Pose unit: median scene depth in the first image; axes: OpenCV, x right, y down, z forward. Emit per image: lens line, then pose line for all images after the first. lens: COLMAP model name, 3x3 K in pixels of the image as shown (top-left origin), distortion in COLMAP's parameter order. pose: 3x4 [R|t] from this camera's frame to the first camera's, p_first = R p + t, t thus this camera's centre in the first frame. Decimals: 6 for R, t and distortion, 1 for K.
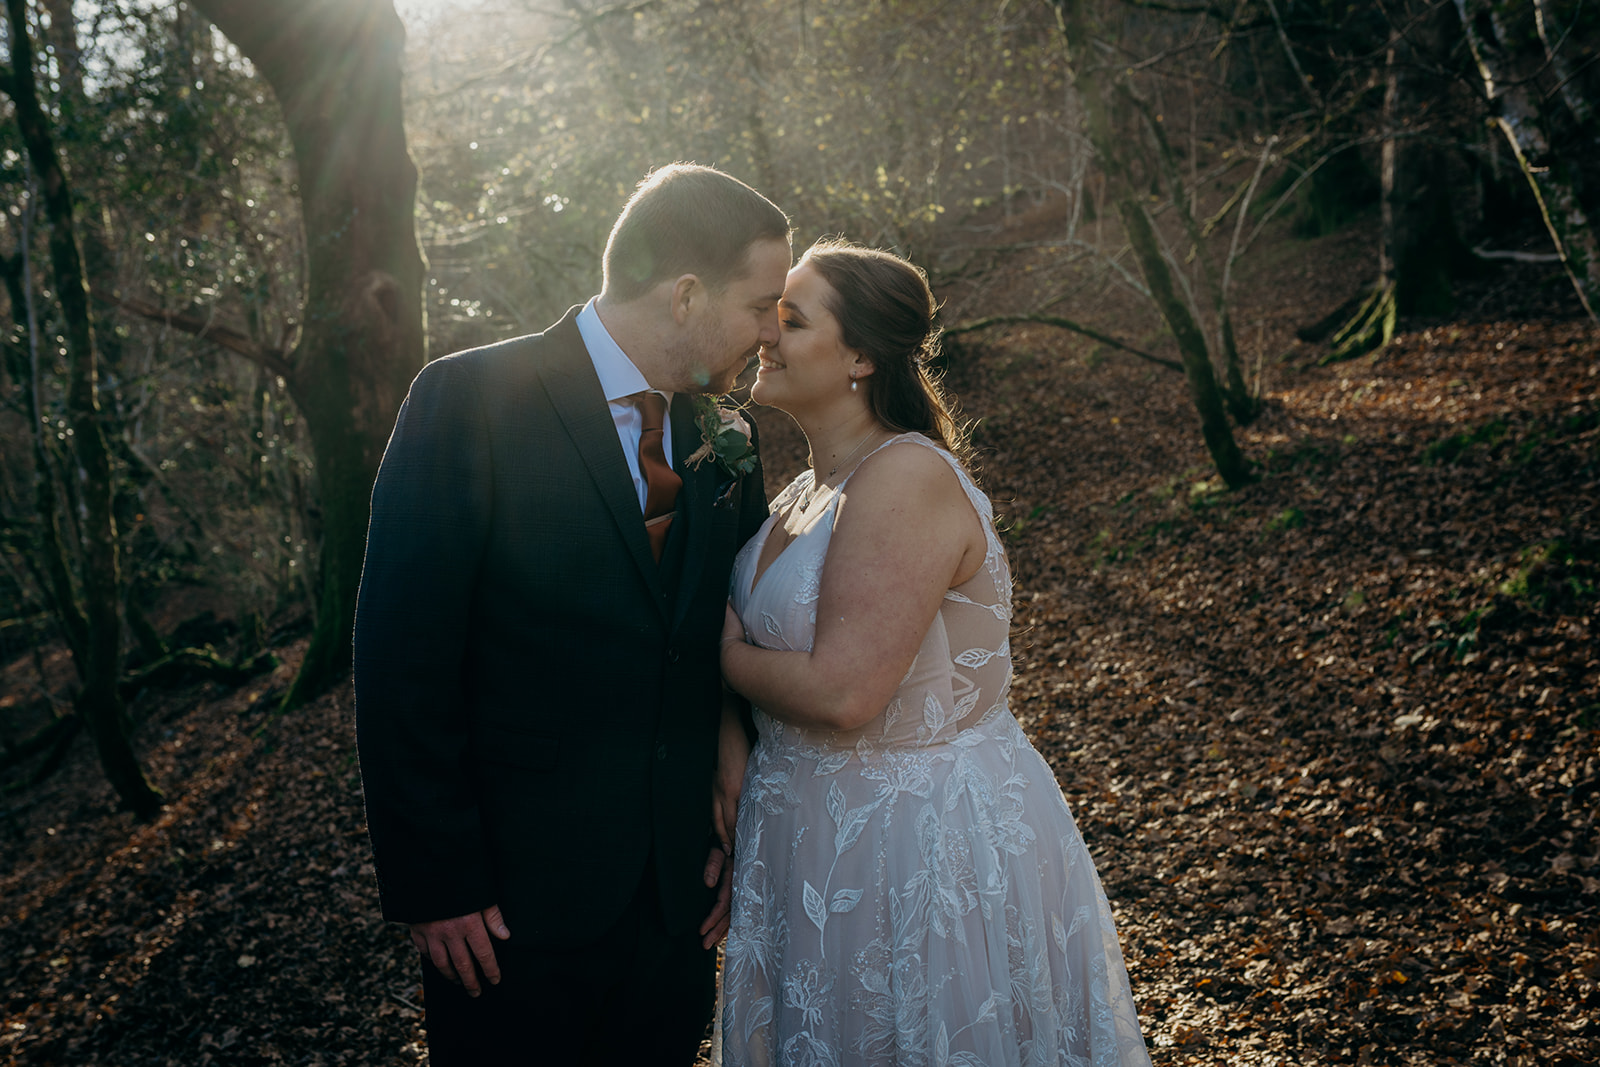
lens RADIAL K [[1575.8, 0, 801.0], [0, 1575.8, 511.1], [0, 0, 1]] dist [-0.082449, 0.136134]
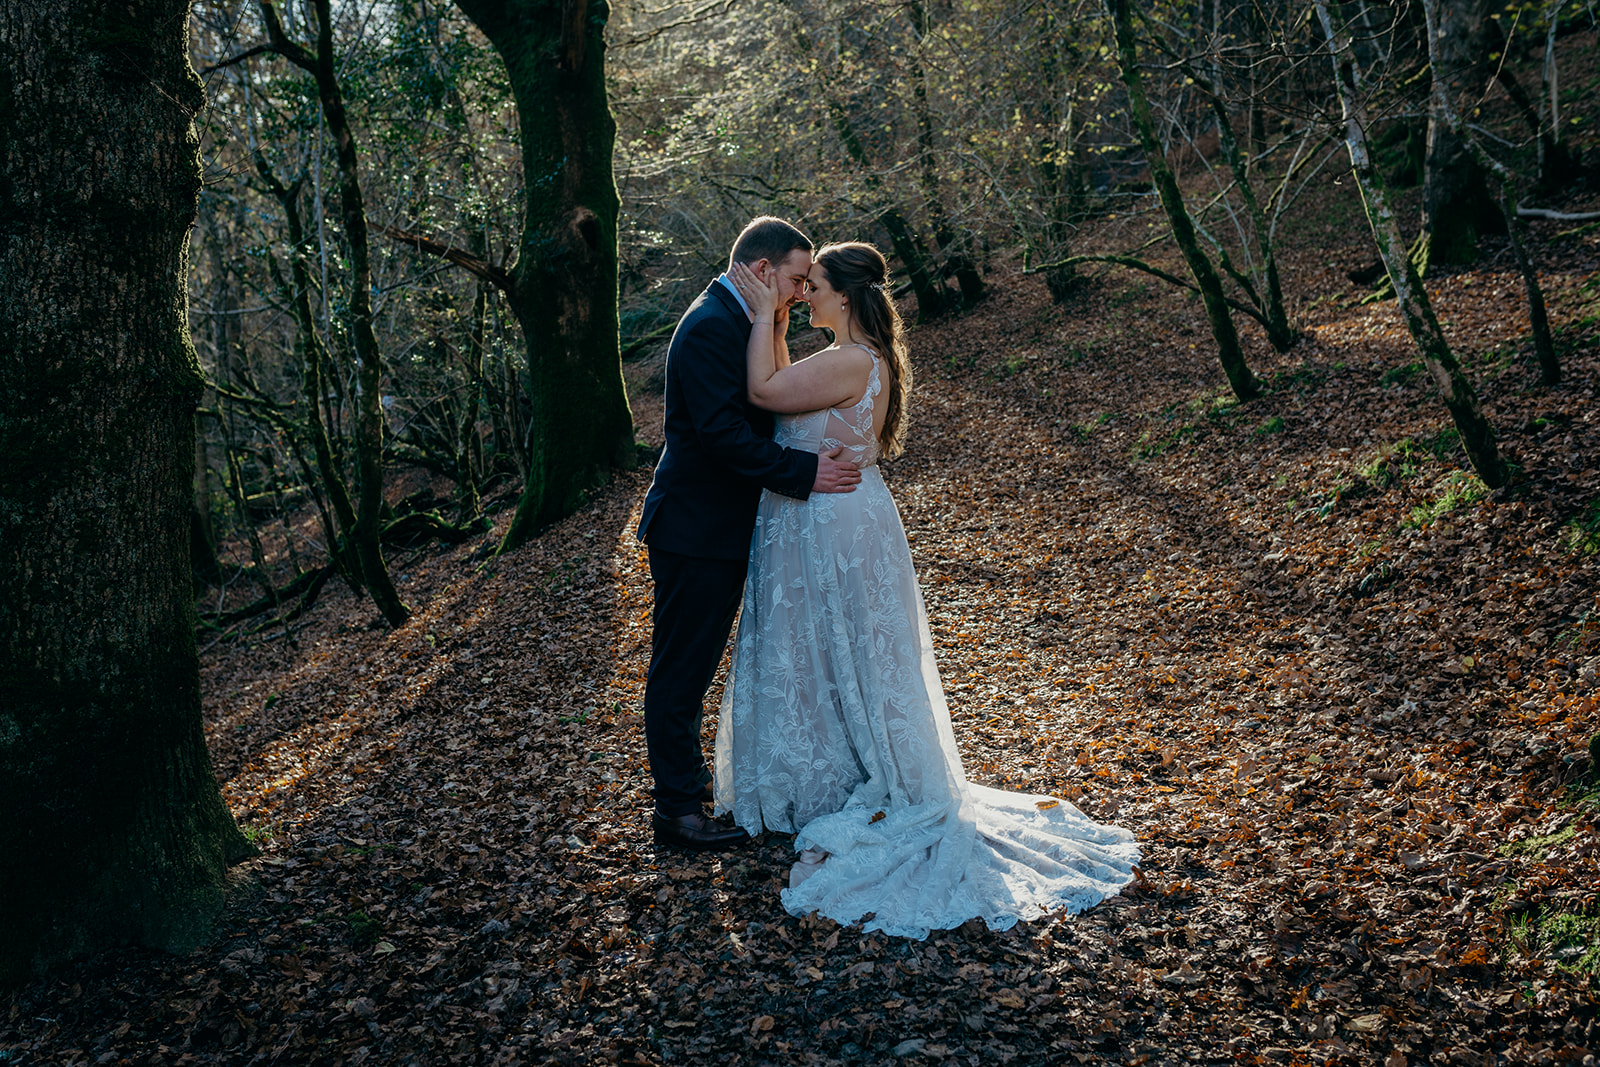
lens RADIAL K [[1575.8, 0, 801.0], [0, 1575.8, 511.1], [0, 0, 1]] dist [-0.082449, 0.136134]
pose [[0.992334, 0.041730, -0.116325, 0.072047], [-0.035571, 0.997879, 0.054524, 0.016680], [0.118353, -0.049969, 0.991713, -0.284492]]
